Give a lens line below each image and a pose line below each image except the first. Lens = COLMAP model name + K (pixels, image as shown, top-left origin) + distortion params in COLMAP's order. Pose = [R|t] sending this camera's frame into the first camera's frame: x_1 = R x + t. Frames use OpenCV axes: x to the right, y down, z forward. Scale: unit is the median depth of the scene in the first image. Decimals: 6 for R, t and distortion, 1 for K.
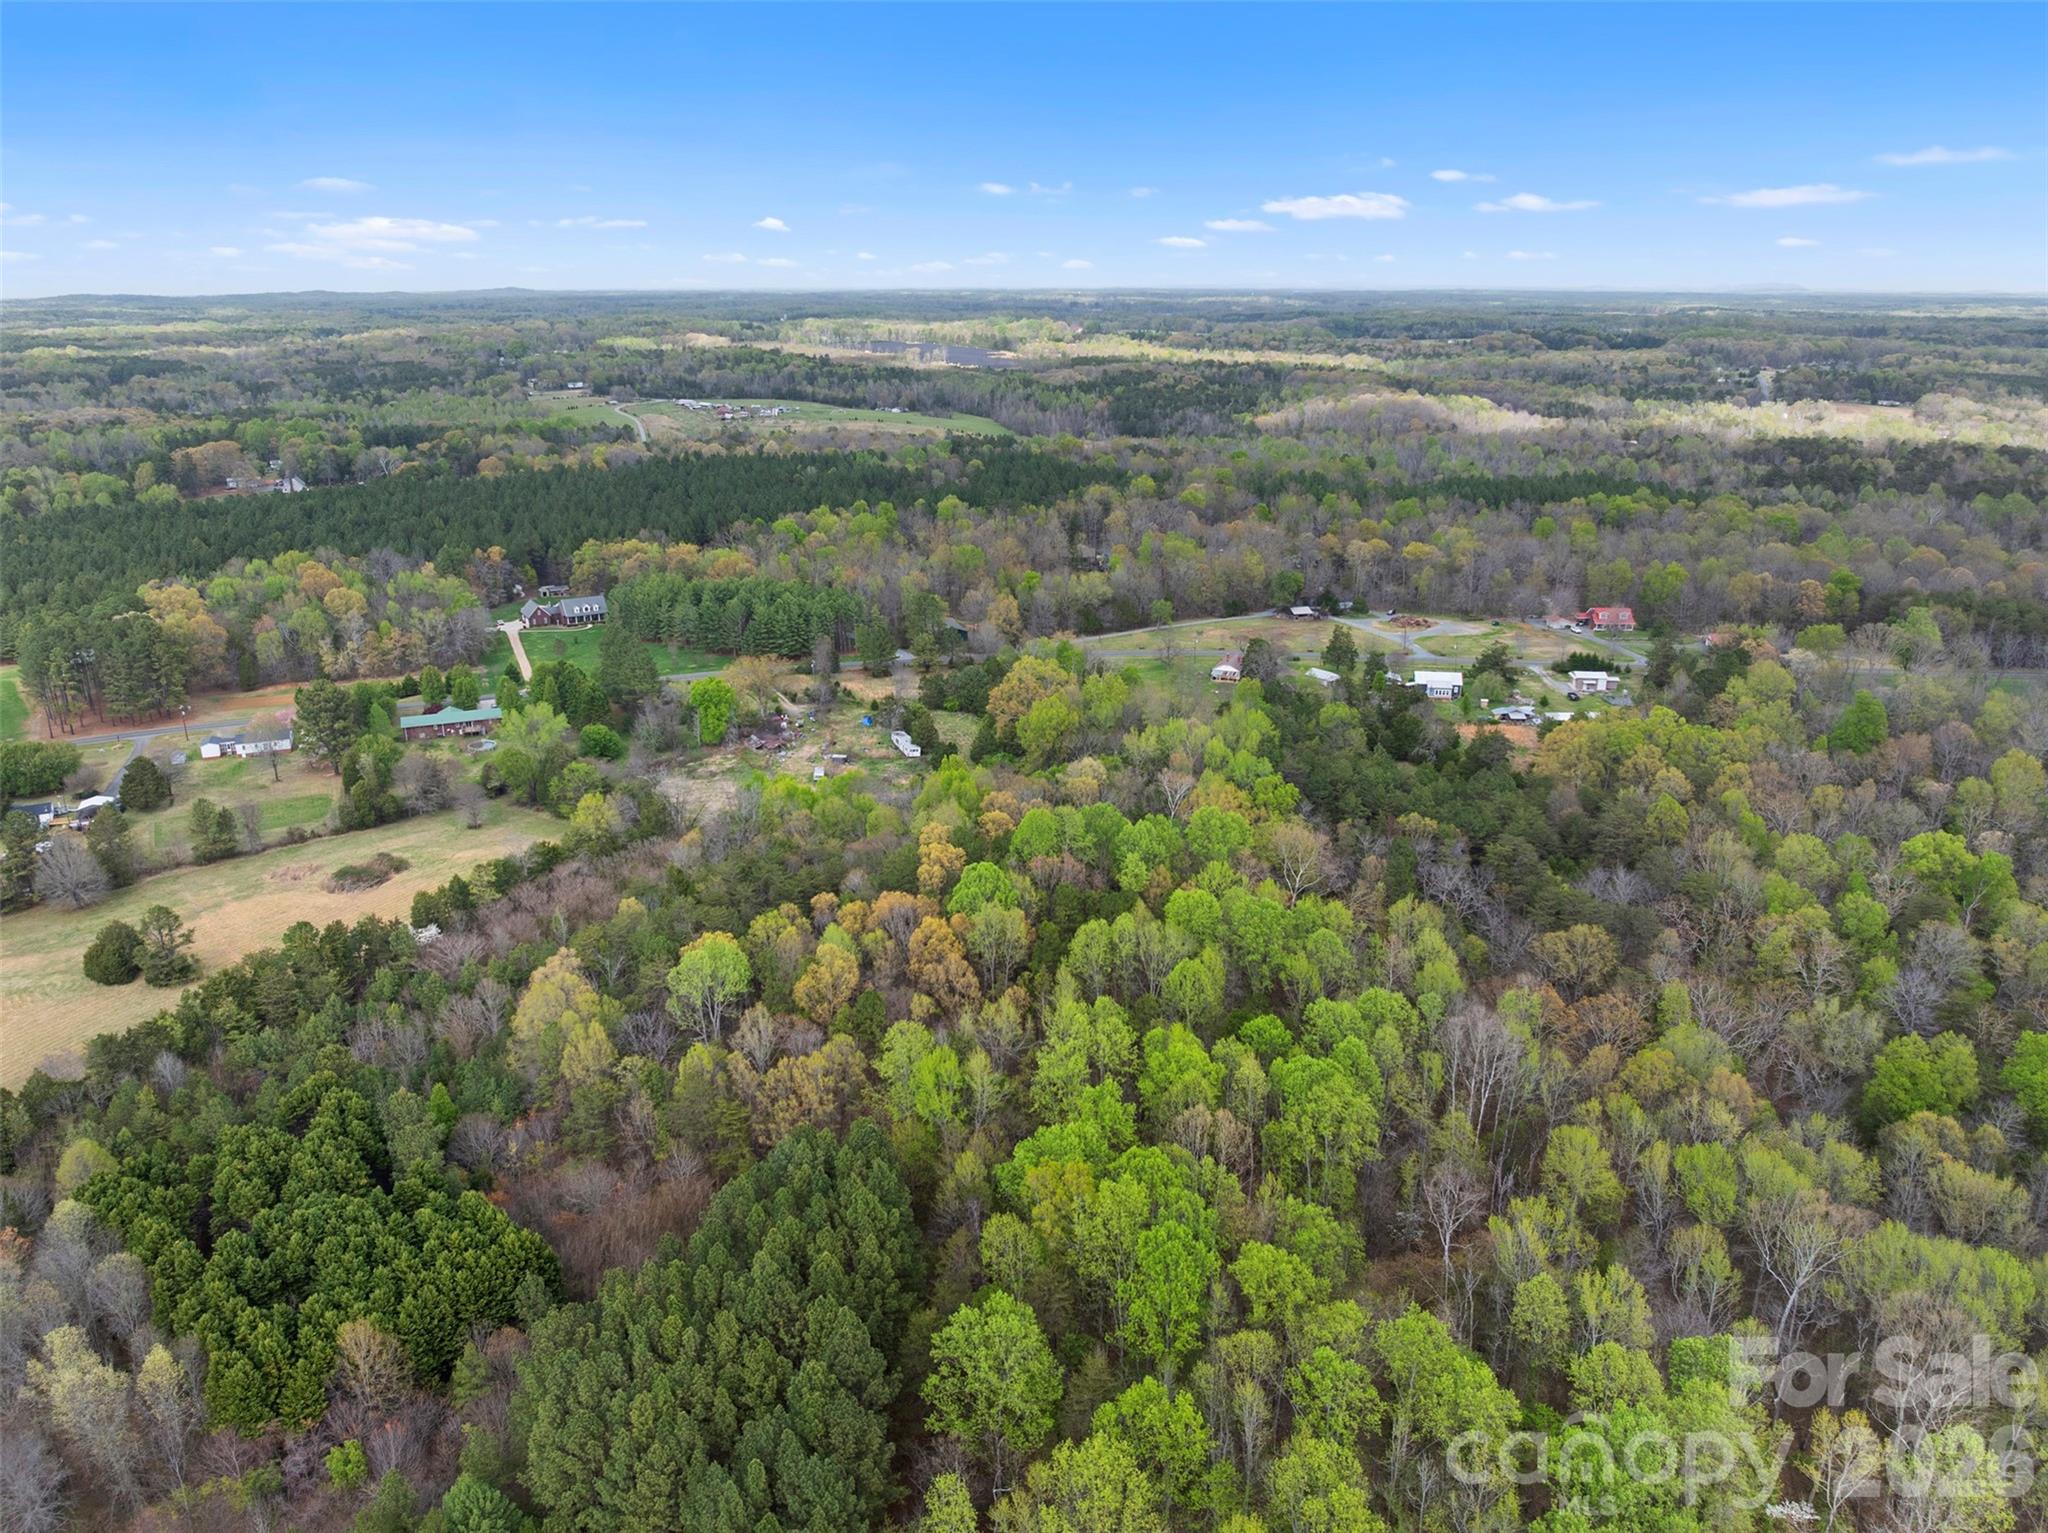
lens RADIAL K [[1444.1, 0, 1024.0], [0, 1444.1, 766.5], [0, 0, 1]] dist [-0.048701, 0.022158]
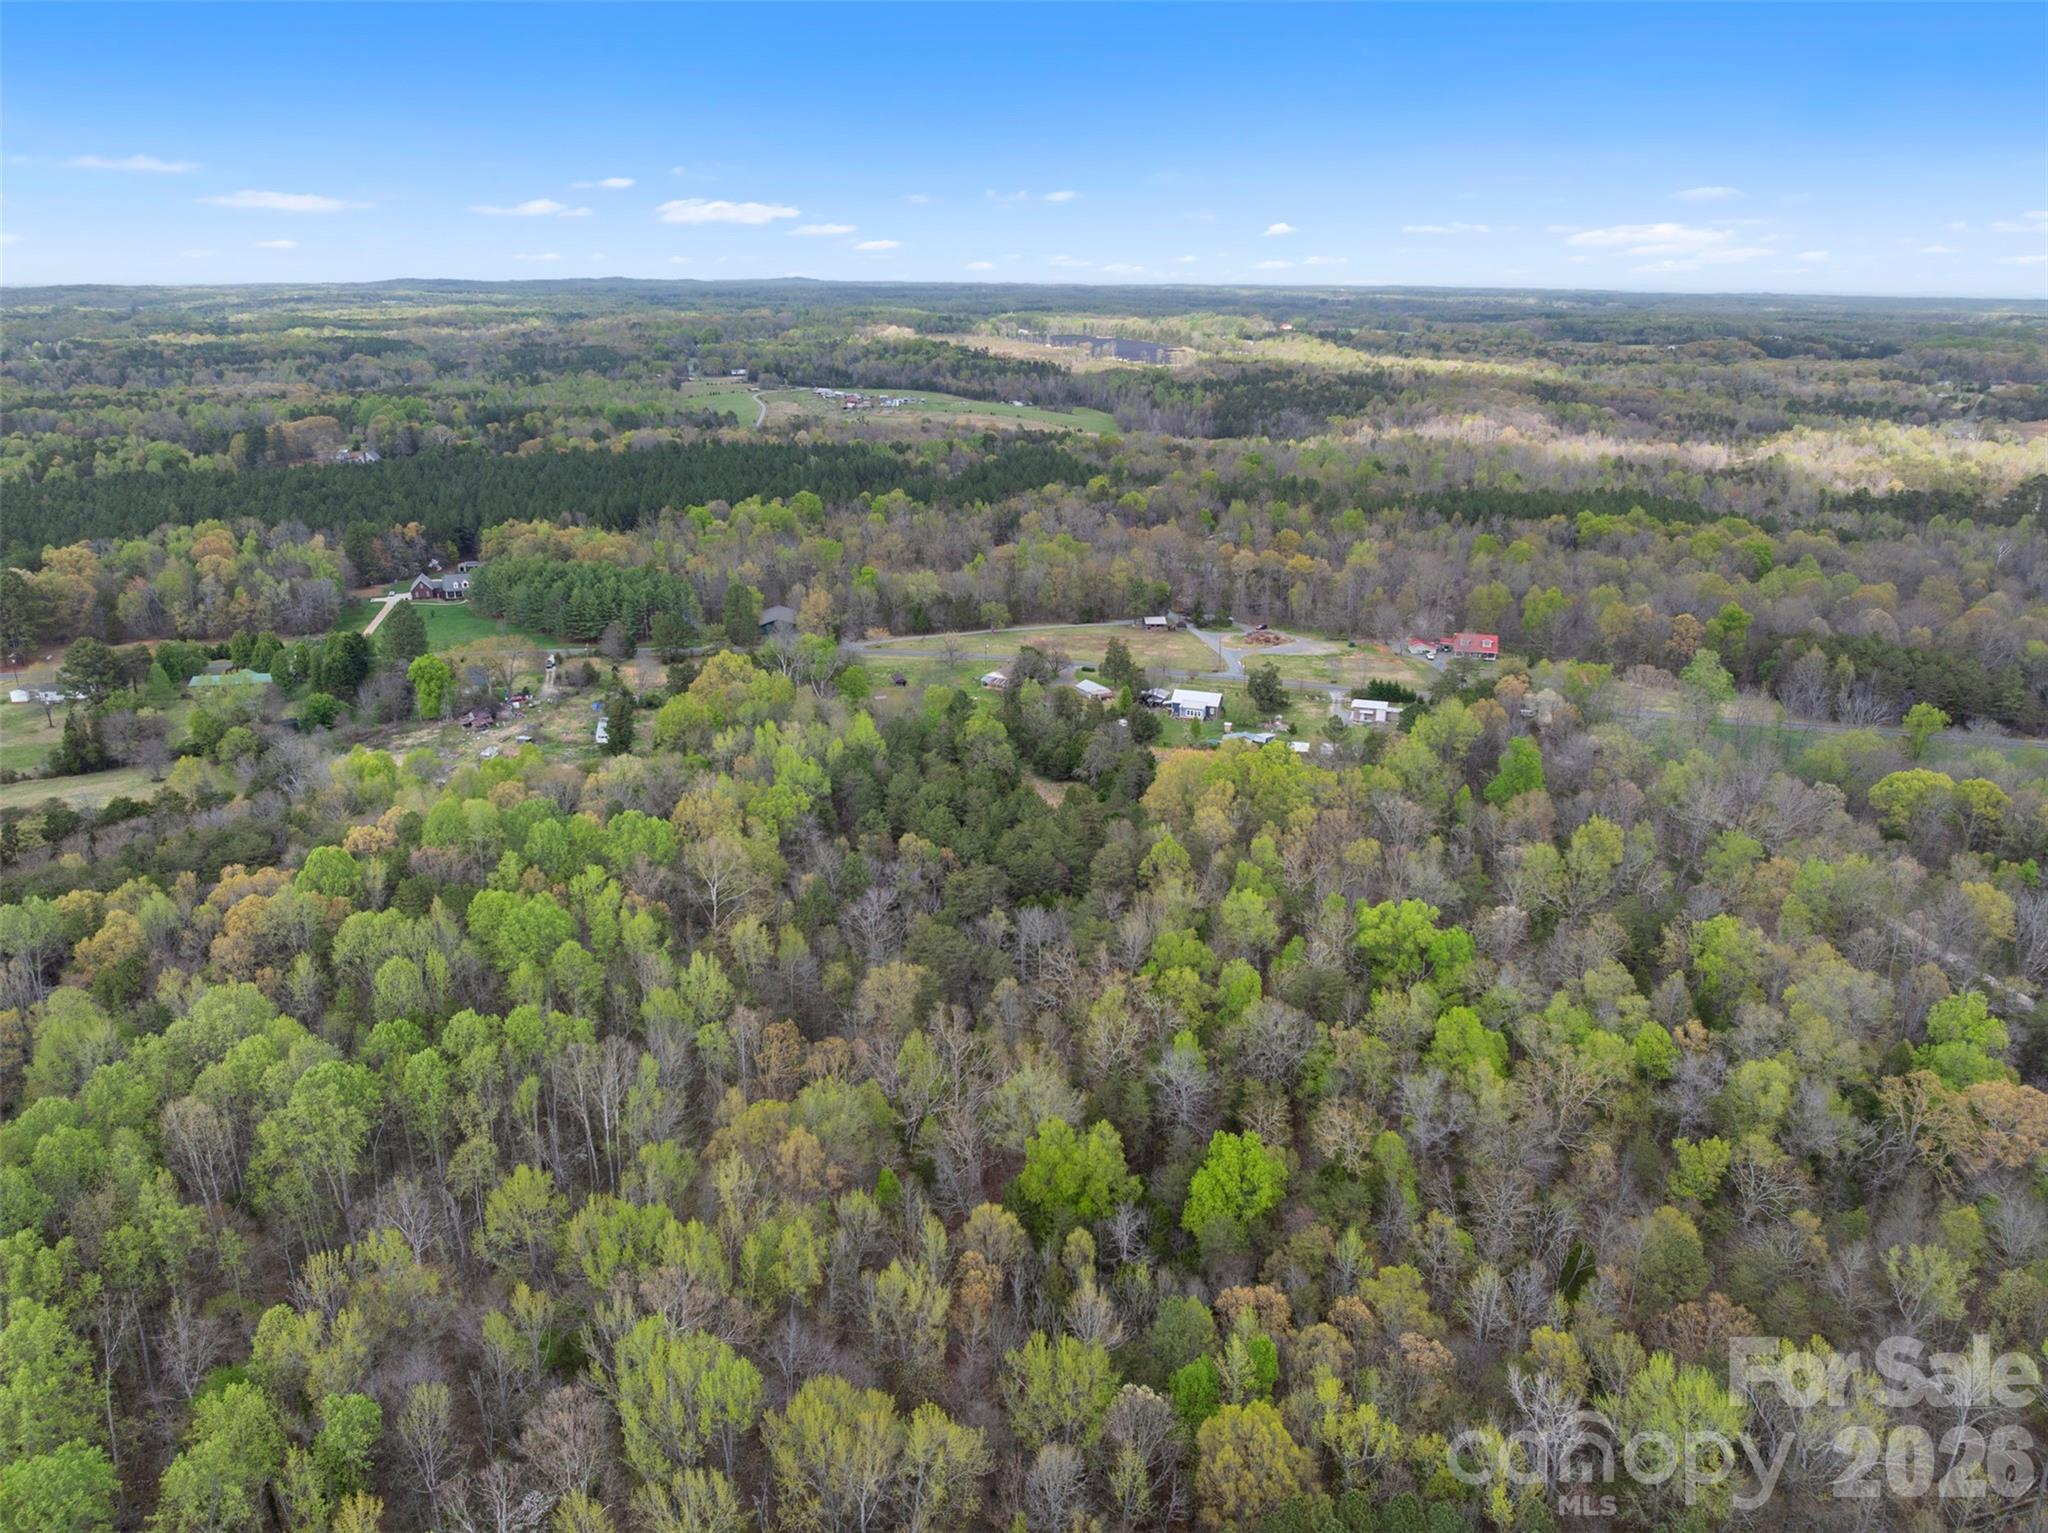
lens RADIAL K [[1444.1, 0, 1024.0], [0, 1444.1, 766.5], [0, 0, 1]] dist [-0.048701, 0.022158]
pose [[0.981839, 0.068777, -0.176811, 0.269928], [-0.068237, 0.997627, 0.009142, -0.013711], [0.177021, 0.003089, 0.984202, 0.040372]]
